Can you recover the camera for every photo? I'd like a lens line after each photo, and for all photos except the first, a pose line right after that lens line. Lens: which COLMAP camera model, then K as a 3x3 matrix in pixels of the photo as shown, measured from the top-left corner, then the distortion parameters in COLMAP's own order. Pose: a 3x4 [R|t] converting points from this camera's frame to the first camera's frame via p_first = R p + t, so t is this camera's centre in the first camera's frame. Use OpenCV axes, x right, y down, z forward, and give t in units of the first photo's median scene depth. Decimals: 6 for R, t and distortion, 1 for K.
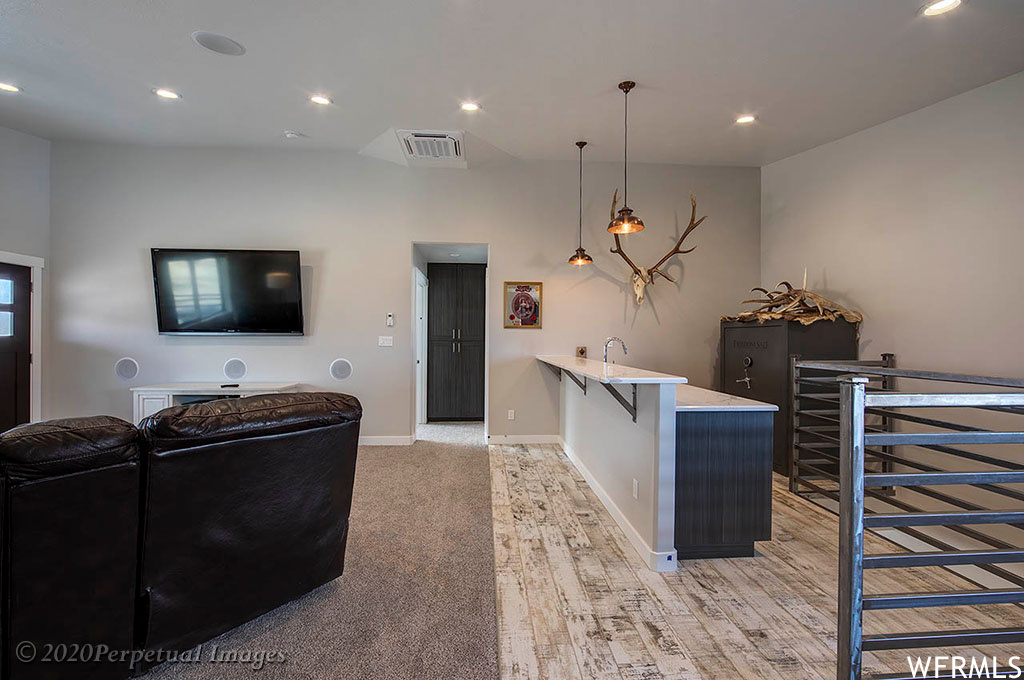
lens RADIAL K [[407.9, 0, 512.0], [0, 407.9, 340.0], [0, 0, 1]] dist [-0.002364, -0.000360]
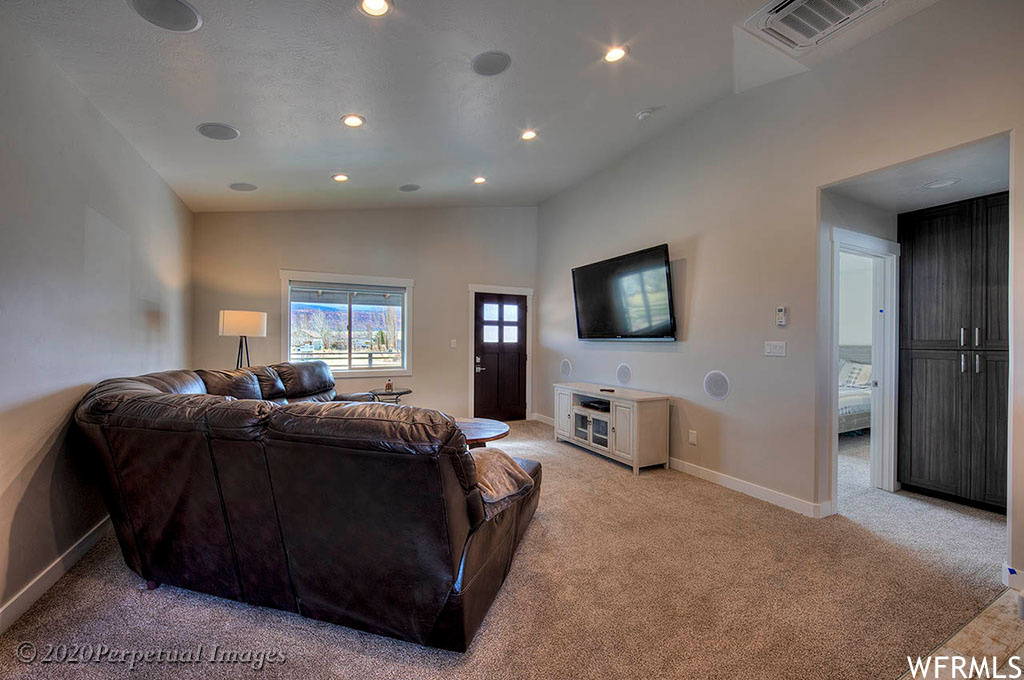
lens RADIAL K [[407.9, 0, 512.0], [0, 407.9, 340.0], [0, 0, 1]] dist [-0.002364, -0.000360]
pose [[0.387470, -0.007664, -0.921850, 0.154151], [-0.007341, 0.999908, -0.011398, -0.000437], [0.921853, 0.011183, 0.387378, 0.371786]]
